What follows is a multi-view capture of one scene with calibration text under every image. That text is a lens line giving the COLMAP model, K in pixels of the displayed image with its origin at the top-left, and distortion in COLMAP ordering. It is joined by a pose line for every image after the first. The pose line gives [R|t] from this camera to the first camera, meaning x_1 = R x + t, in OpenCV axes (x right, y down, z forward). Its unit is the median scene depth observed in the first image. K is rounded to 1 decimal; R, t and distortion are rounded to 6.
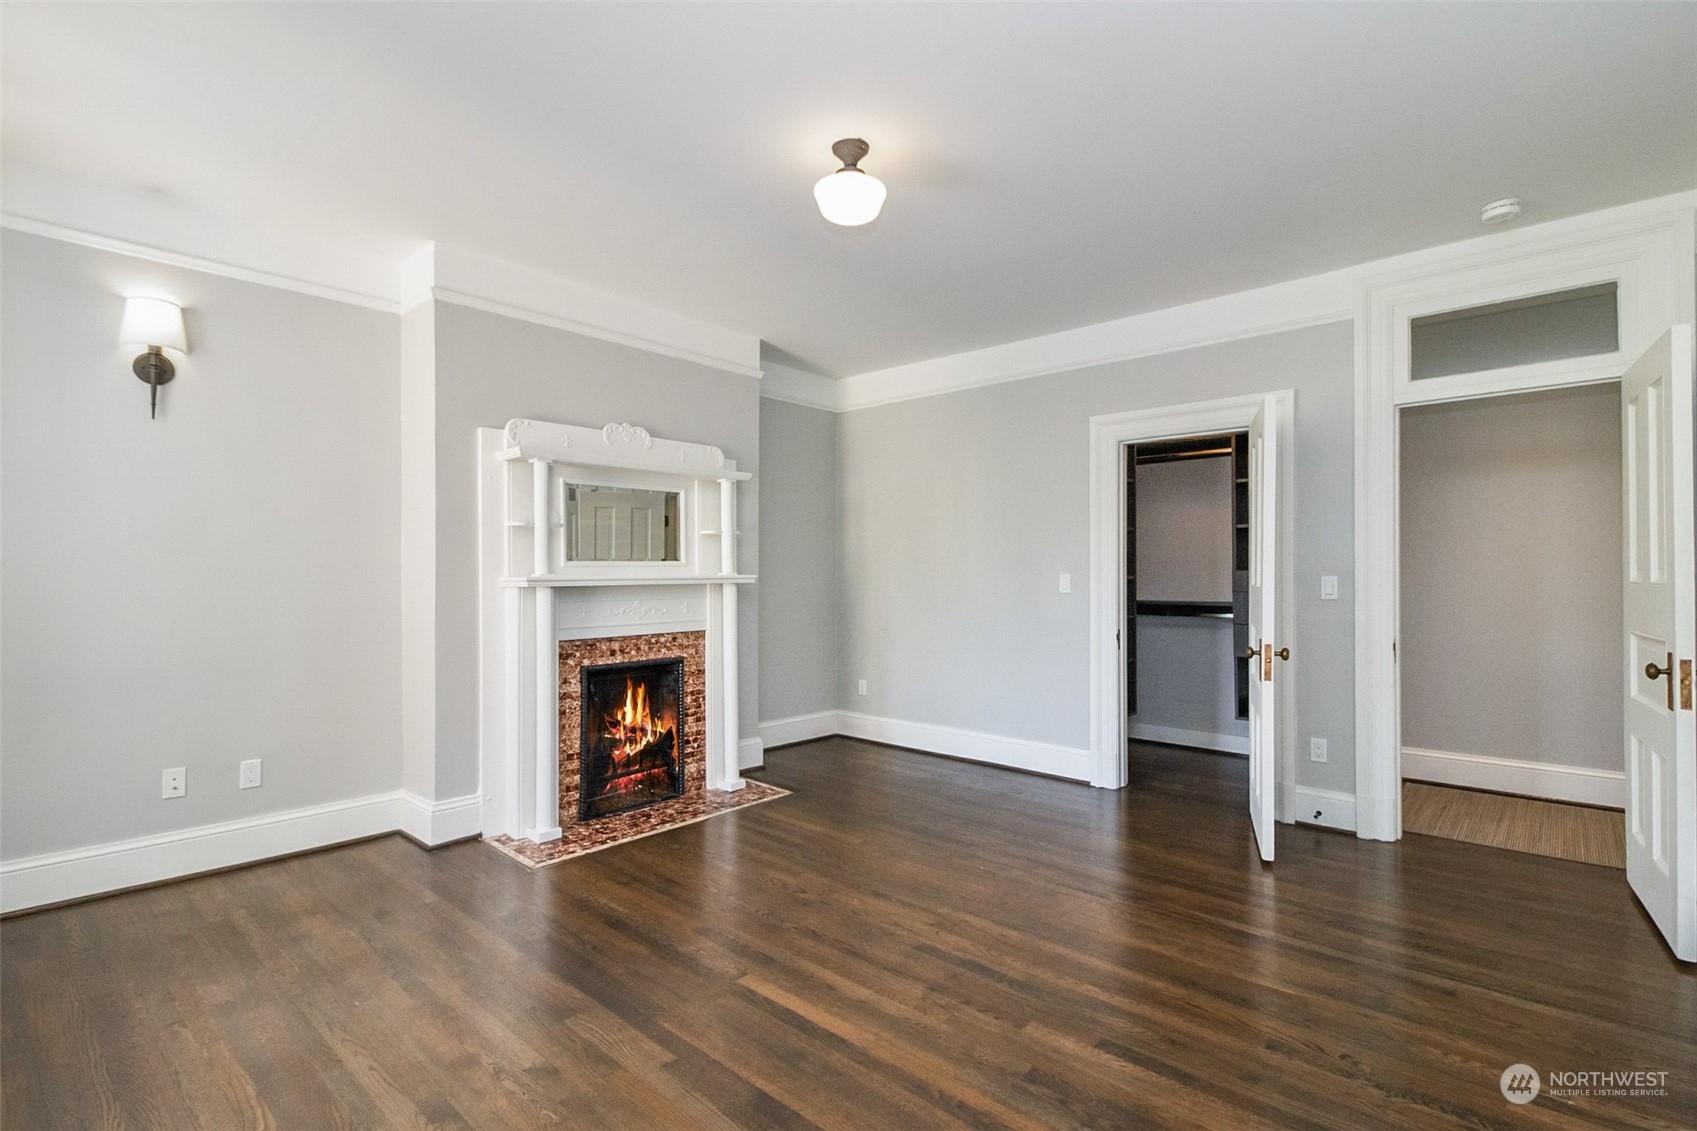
lens RADIAL K [[793.1, 0, 854.2], [0, 793.1, 566.6], [0, 0, 1]] dist [0.000952, 0.000200]
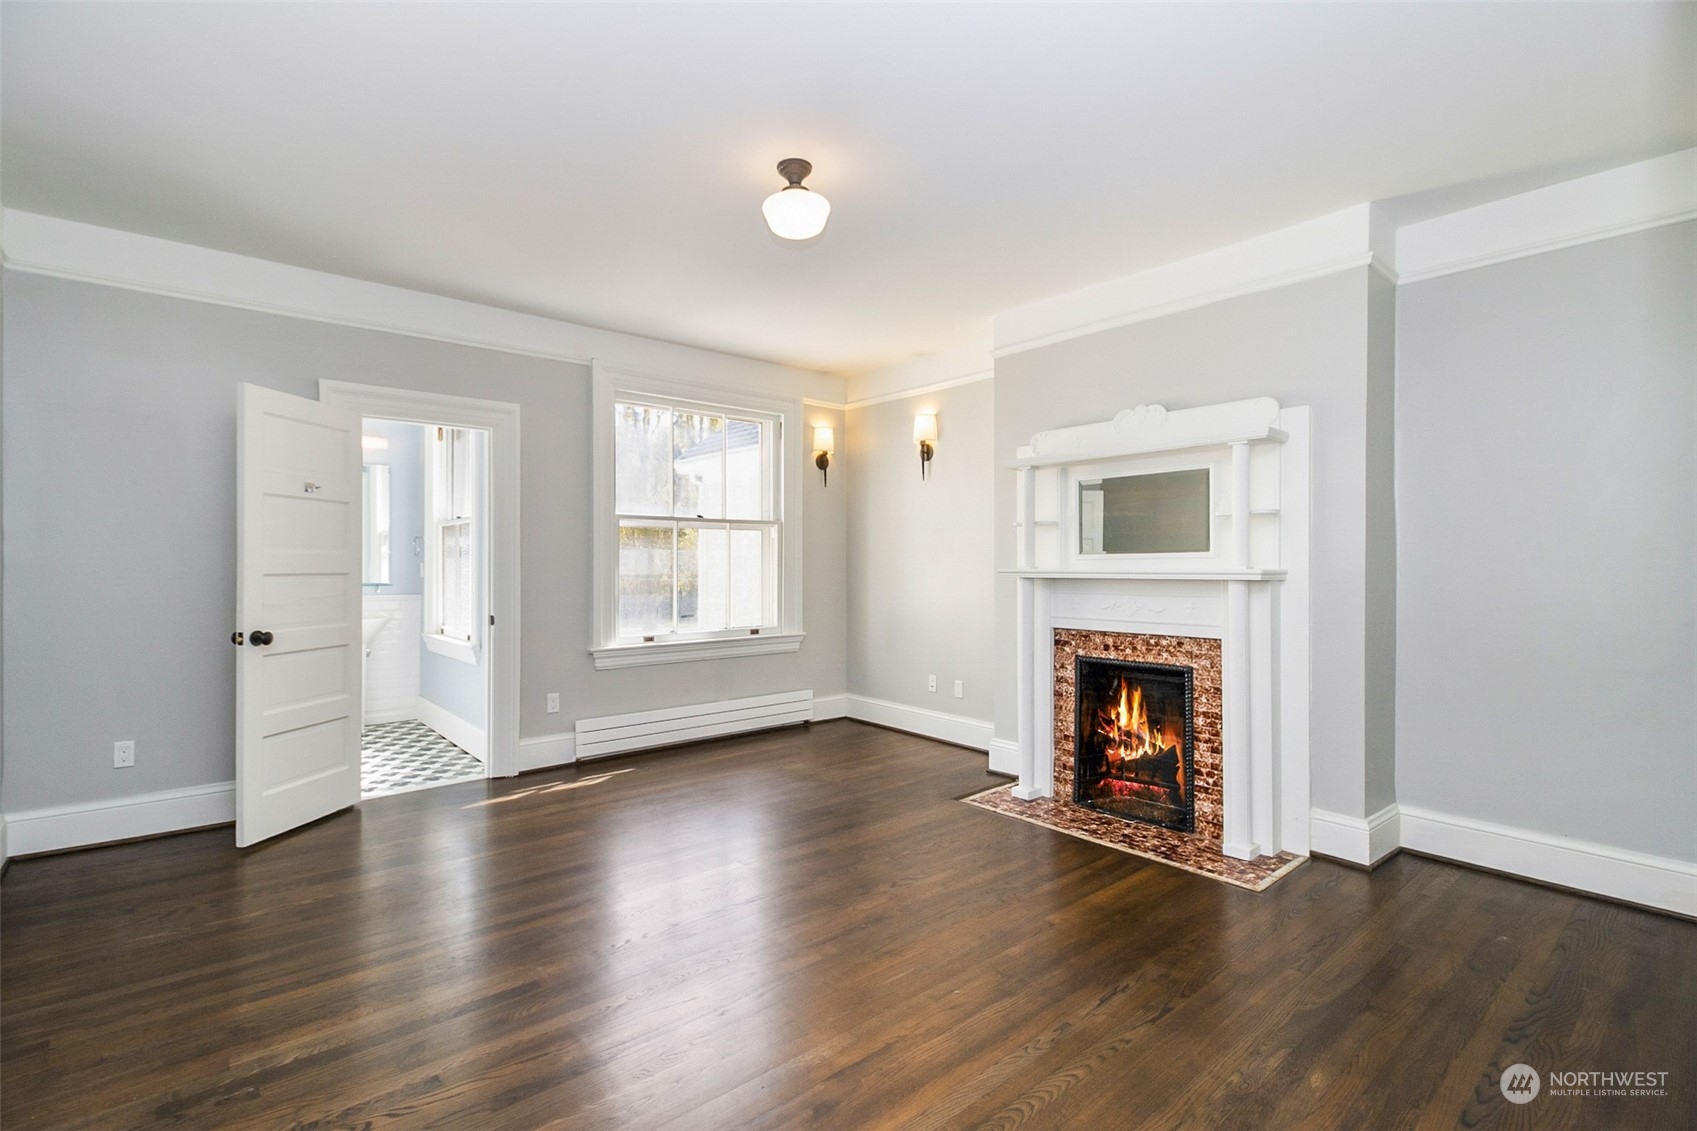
lens RADIAL K [[793.1, 0, 854.2], [0, 793.1, 566.6], [0, 0, 1]] dist [0.000952, 0.000200]
pose [[-0.143336, 0.002011, -0.989672, 0.695037], [0.005199, 0.999986, 0.001279, 0.006061], [0.989660, -0.004962, -0.143345, 0.818802]]
